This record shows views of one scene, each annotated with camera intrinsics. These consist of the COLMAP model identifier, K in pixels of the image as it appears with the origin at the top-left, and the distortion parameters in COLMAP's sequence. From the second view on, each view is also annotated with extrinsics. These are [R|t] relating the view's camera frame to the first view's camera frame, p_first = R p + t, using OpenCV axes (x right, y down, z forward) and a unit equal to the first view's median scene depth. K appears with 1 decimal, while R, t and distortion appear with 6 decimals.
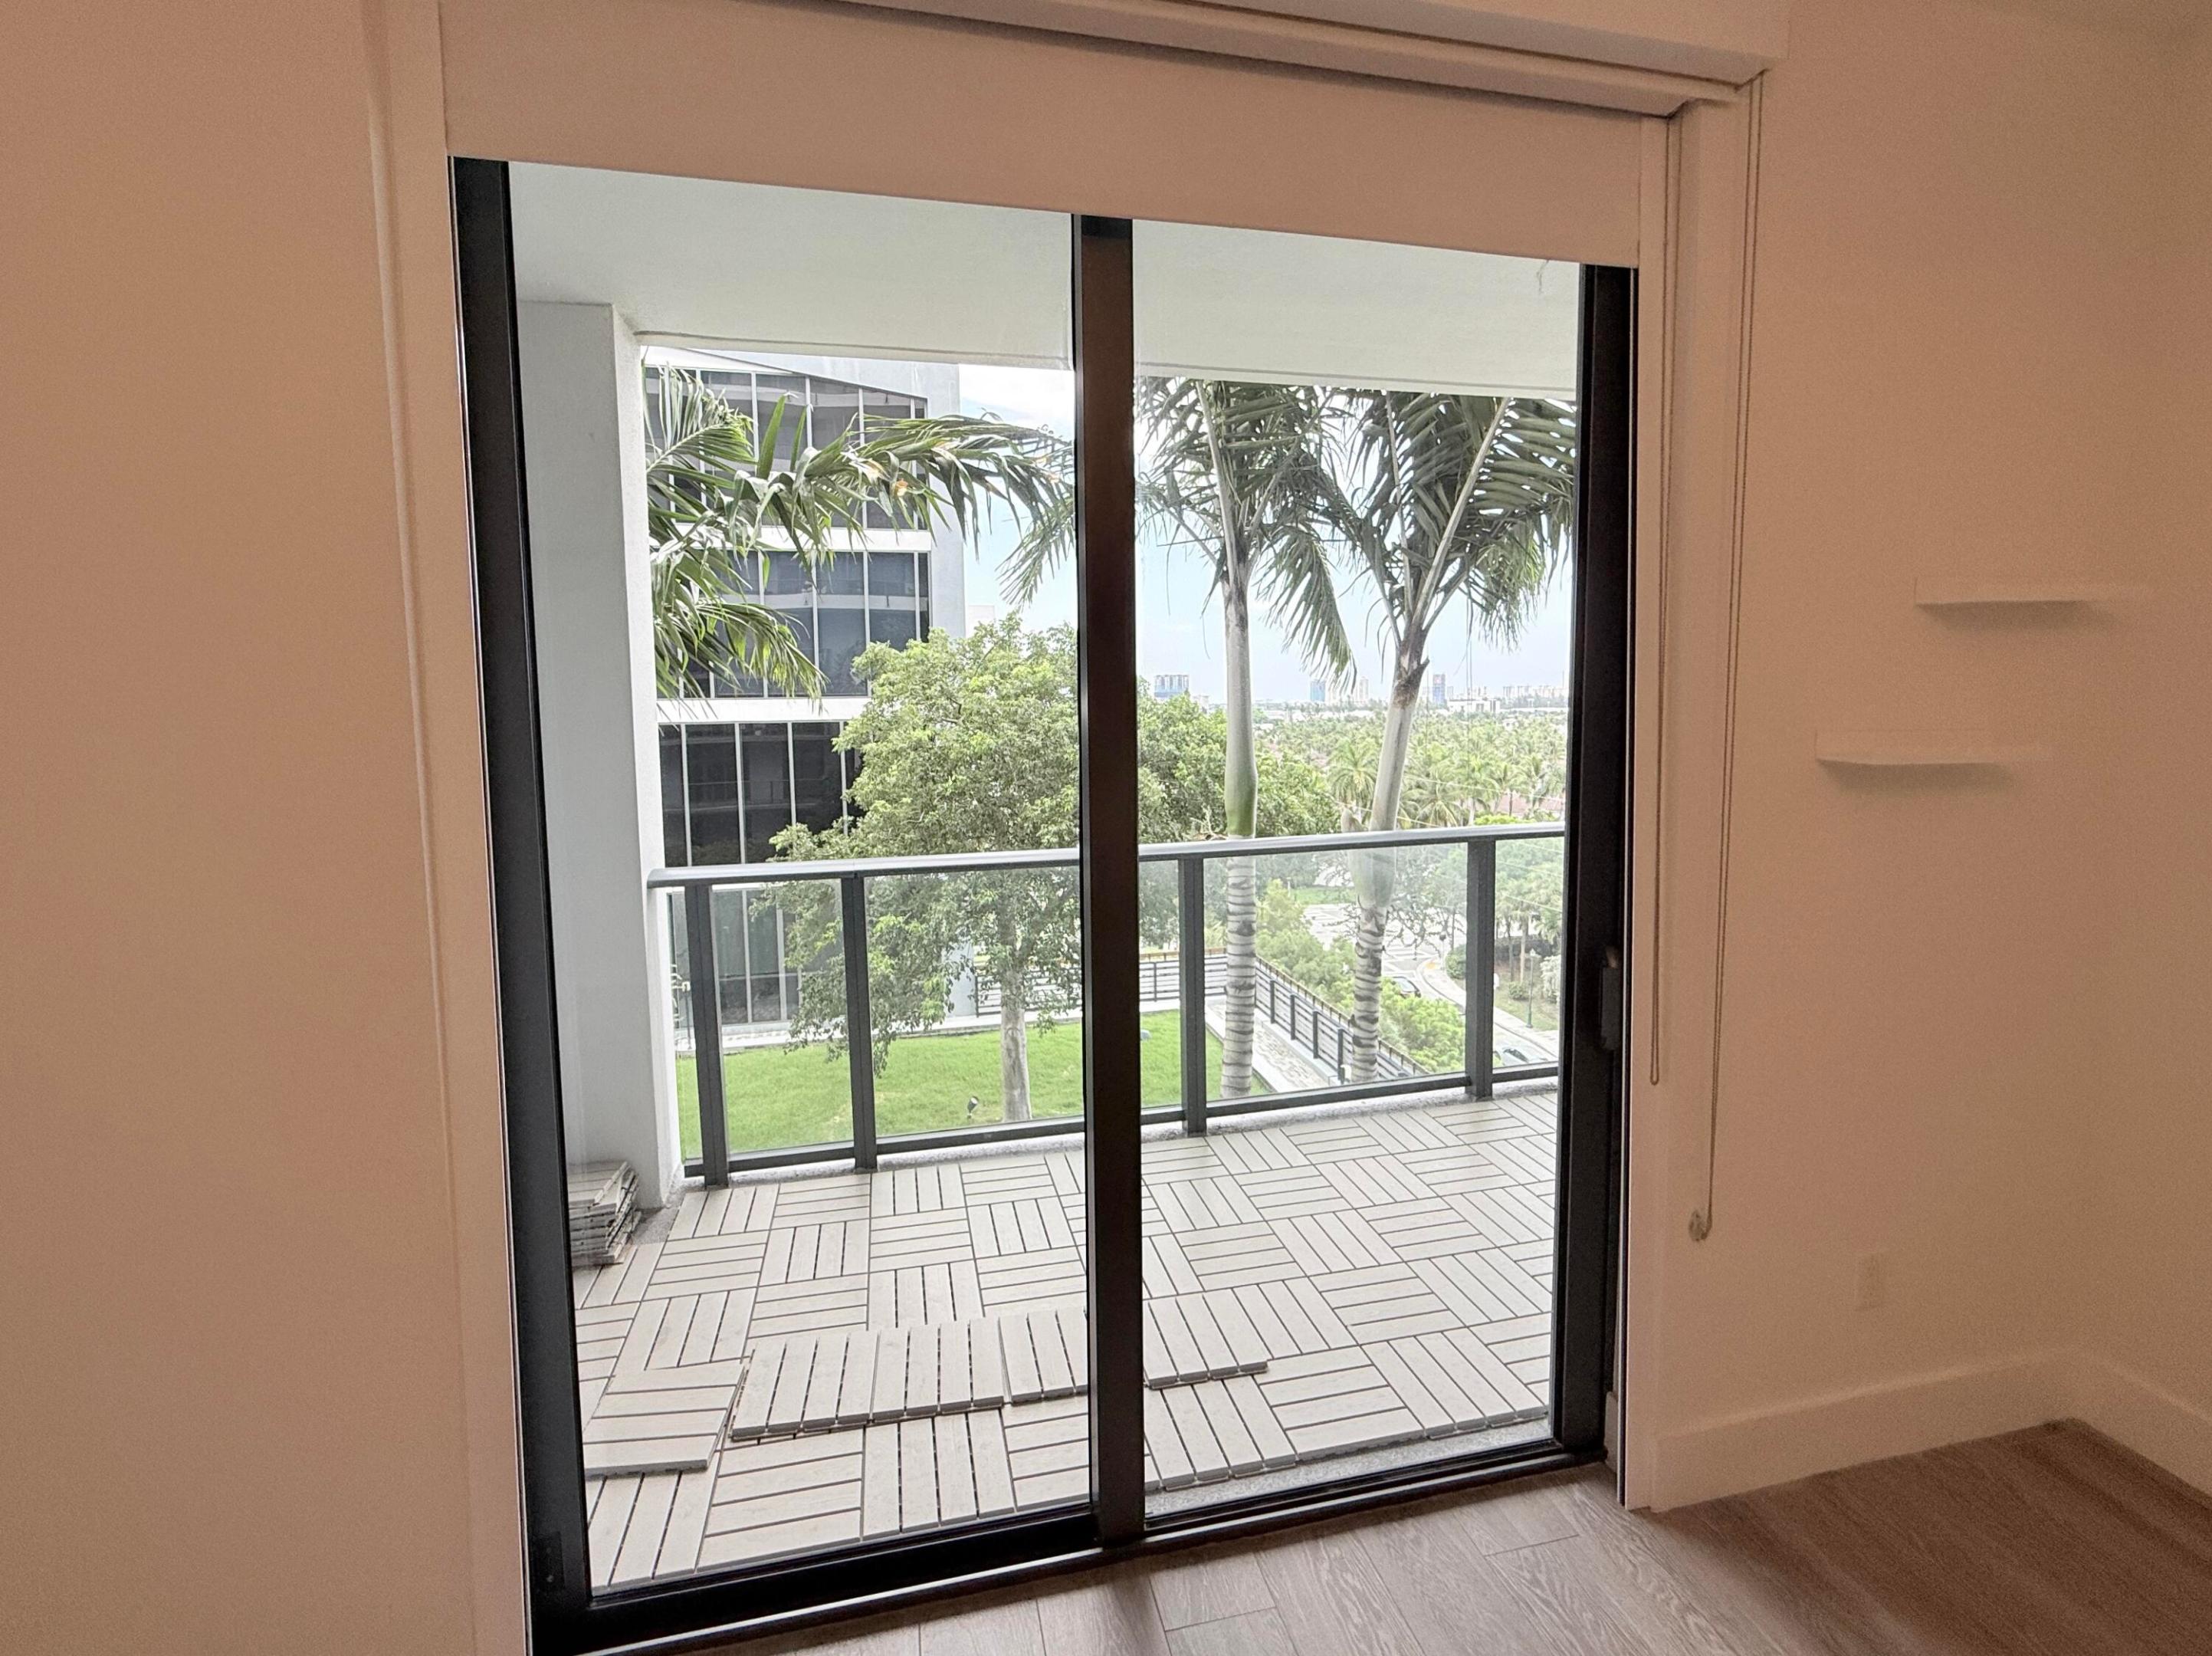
lens RADIAL K [[959.2, 0, 1105.1], [0, 959.2, 790.4], [0, 0, 1]] dist [-0.001004, -0.000130]
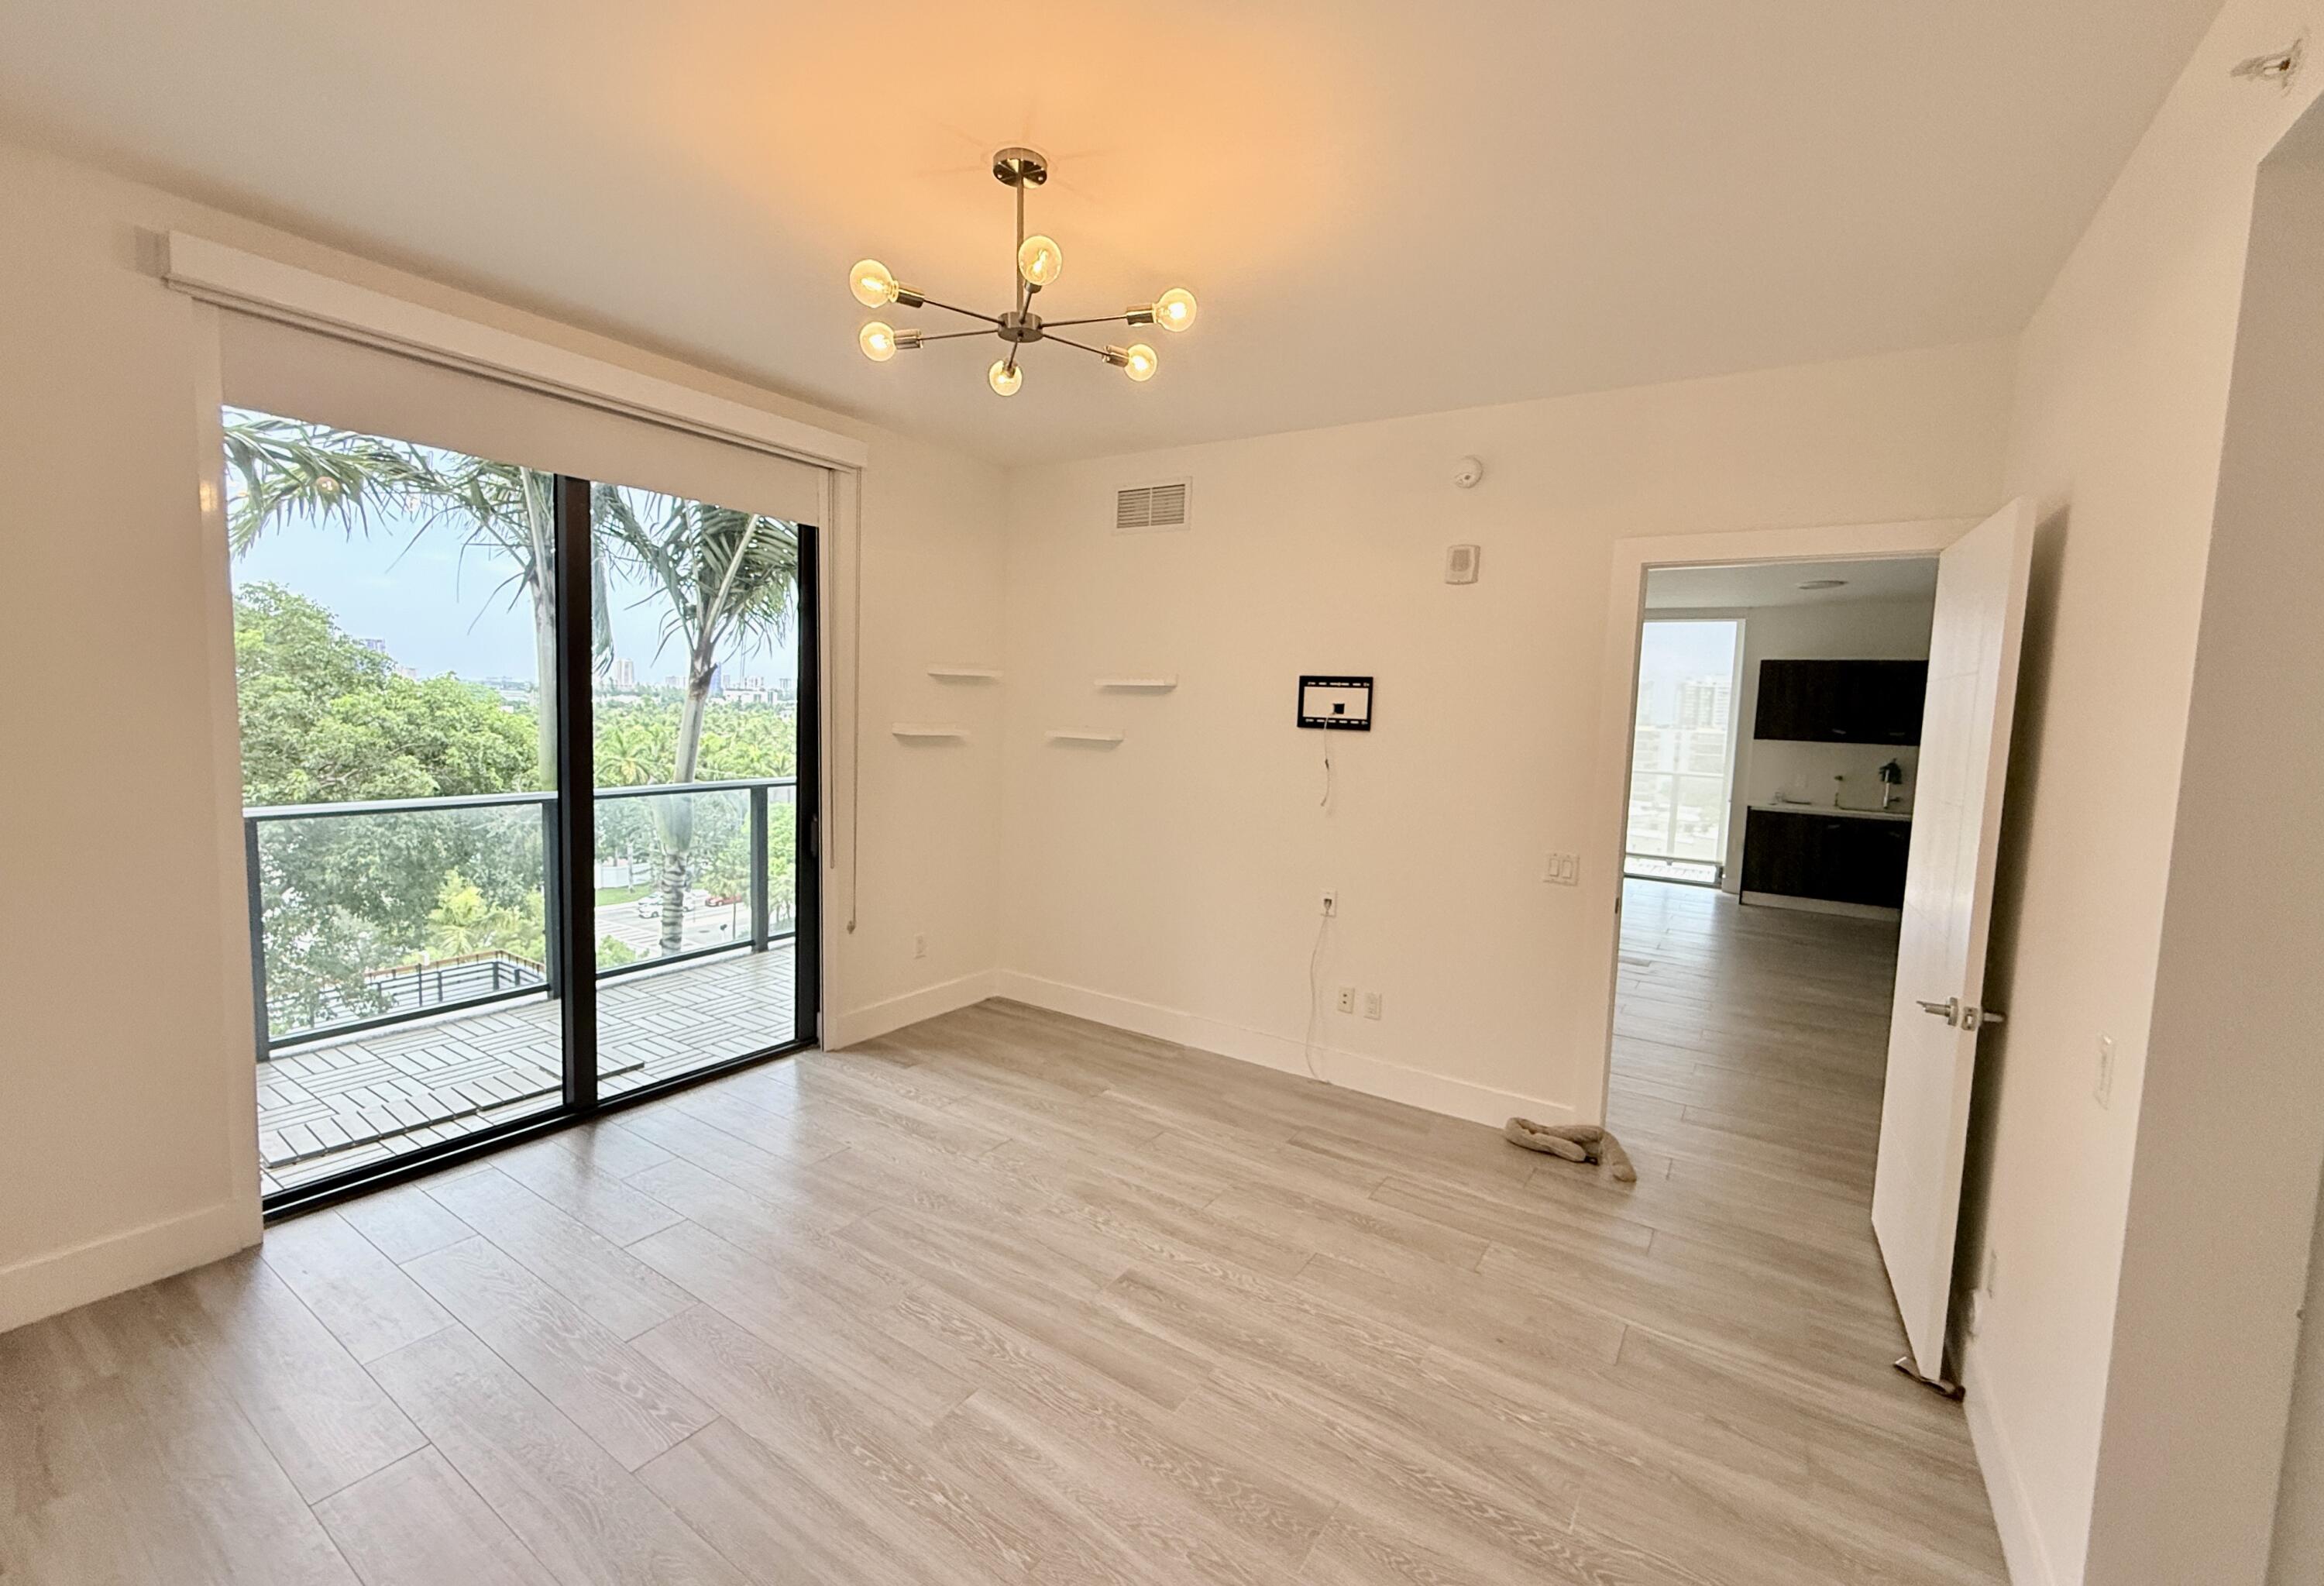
lens RADIAL K [[962.9, 0, 1149.3], [0, 962.9, 780.4], [0, 0, 1]] dist [0.000084, 0.000312]
pose [[0.726344, -0.016224, 0.687140, -0.149058], [0.016995, 0.999840, 0.005643, 0.026992], [-0.687122, 0.007579, 0.726503, -0.386852]]
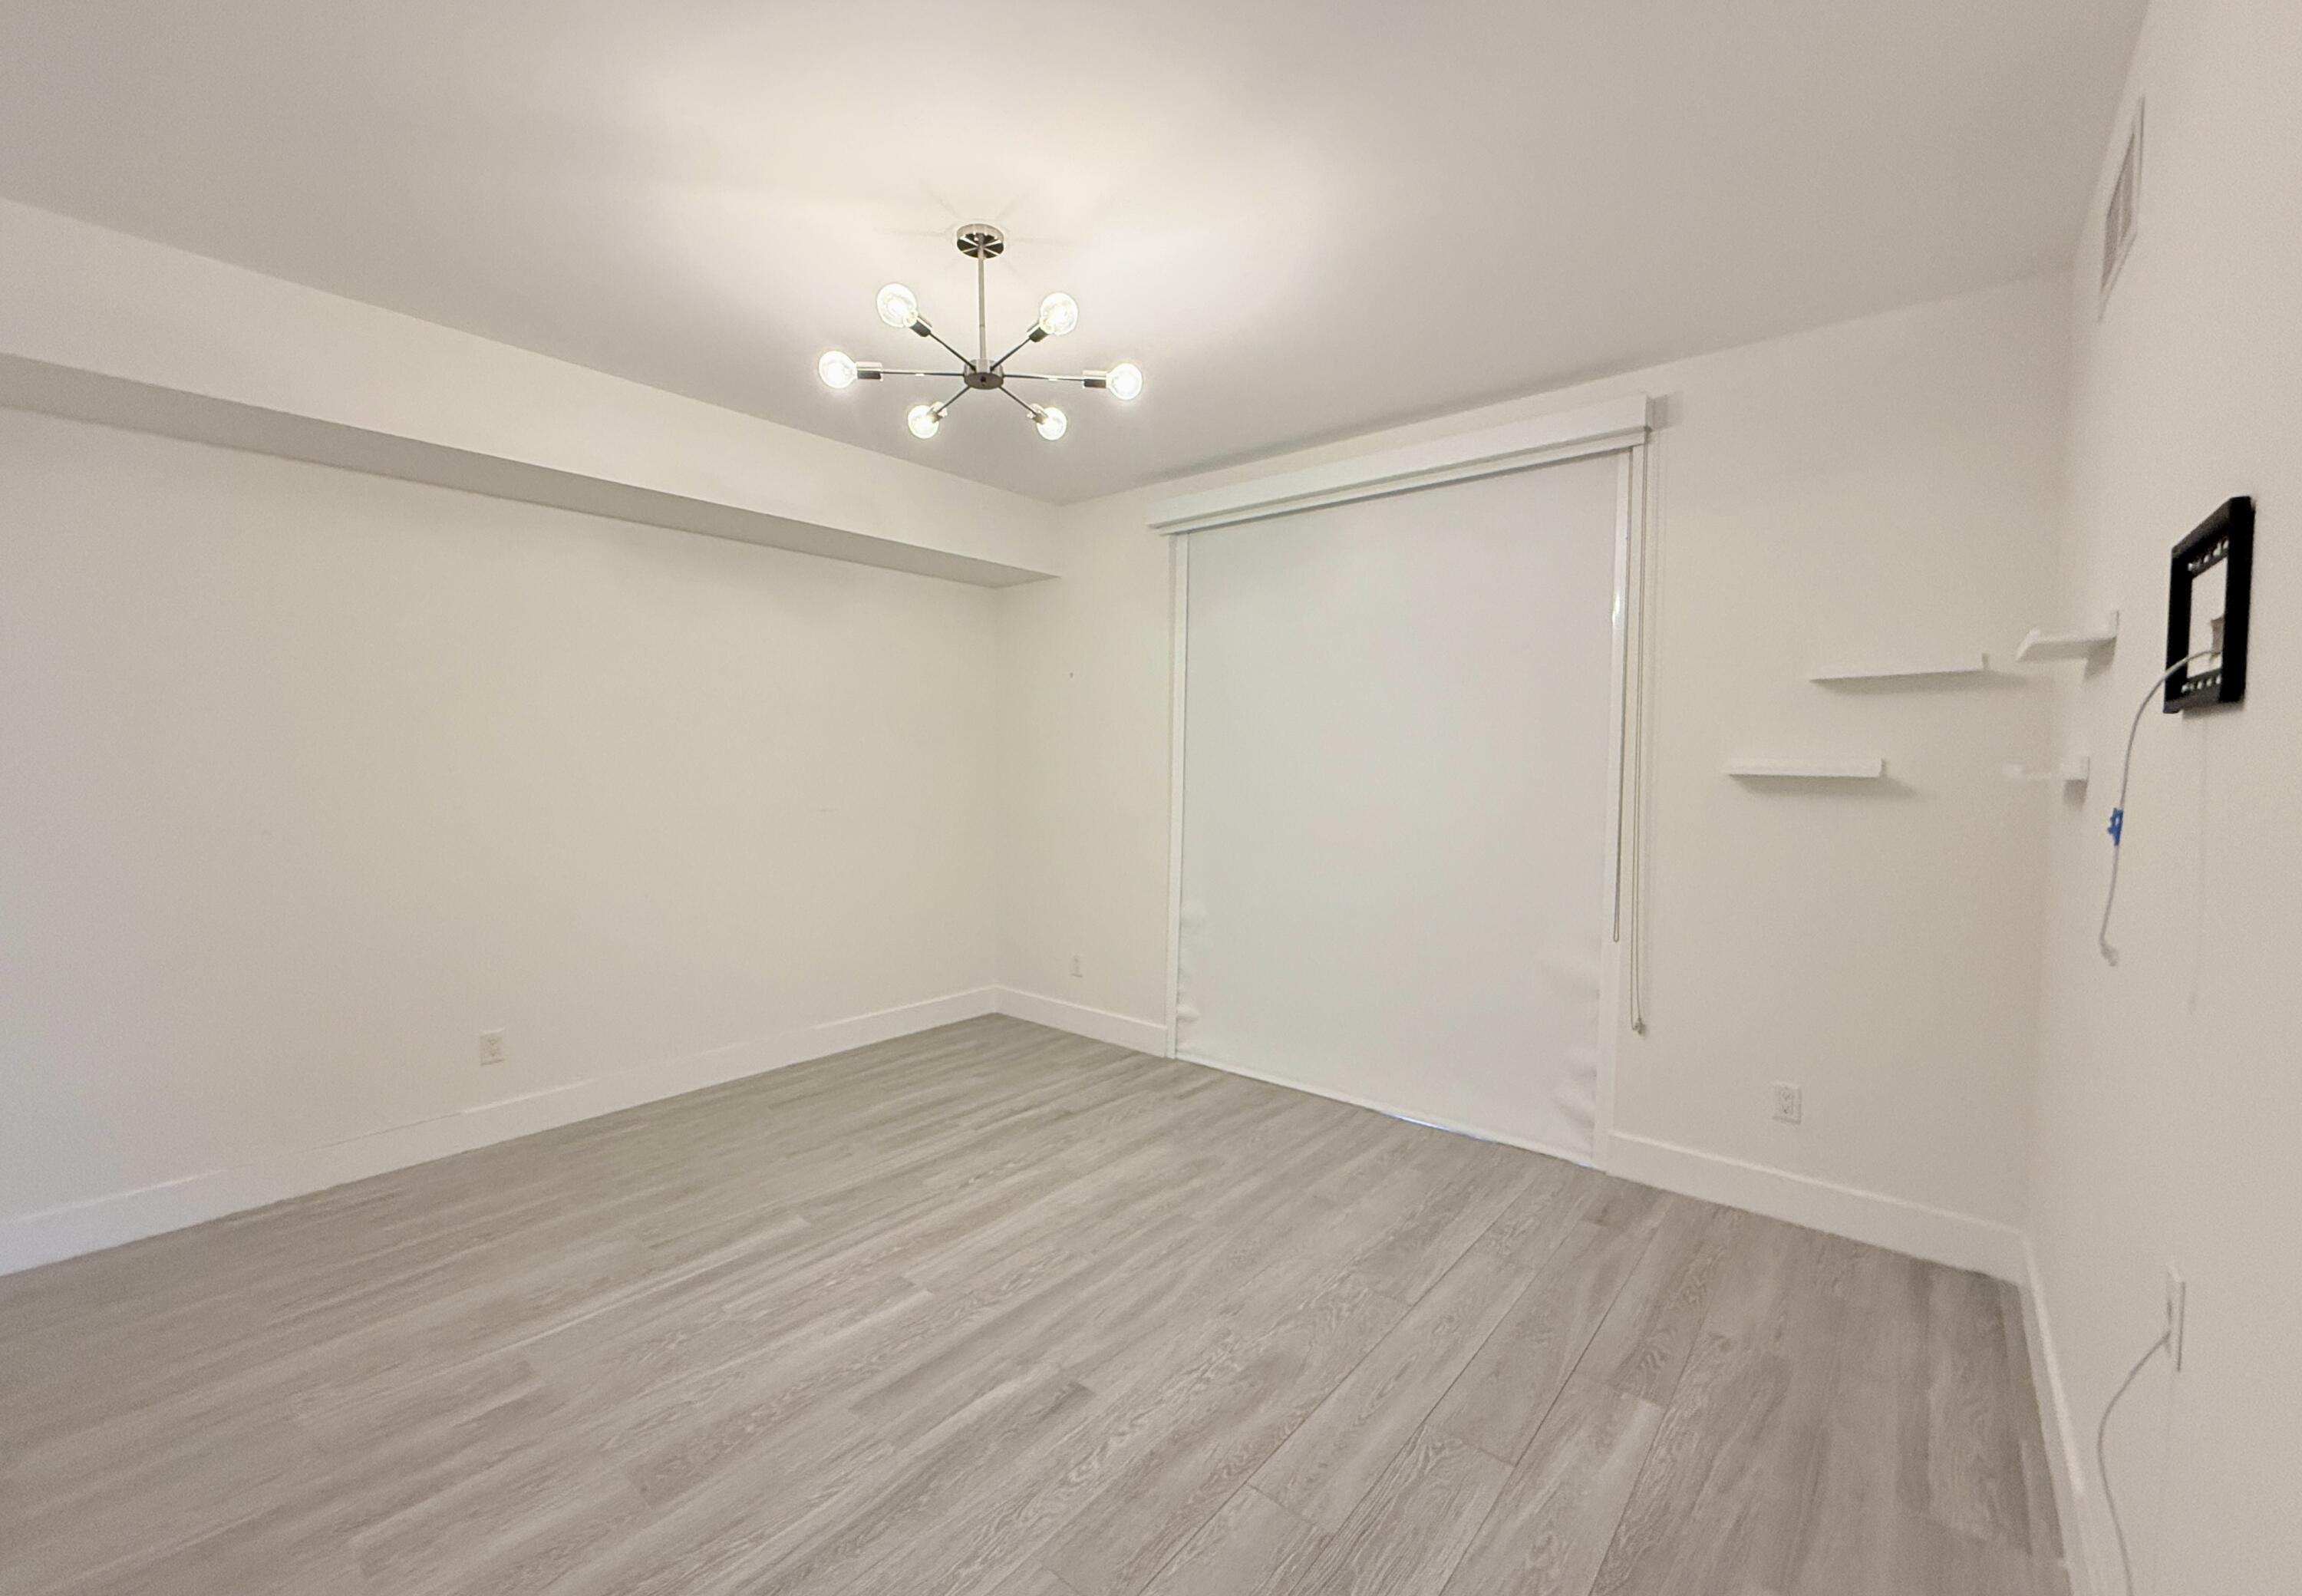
lens RADIAL K [[937.4, 0, 1140.4], [0, 937.4, 794.8], [0, 0, 1]] dist [0.001067, -0.000271]
pose [[0.601398, 0.043925, -0.797742, 0.445534], [-0.082084, 0.996601, -0.007007, 0.032418], [0.794722, 0.069695, 0.602959, -0.266432]]
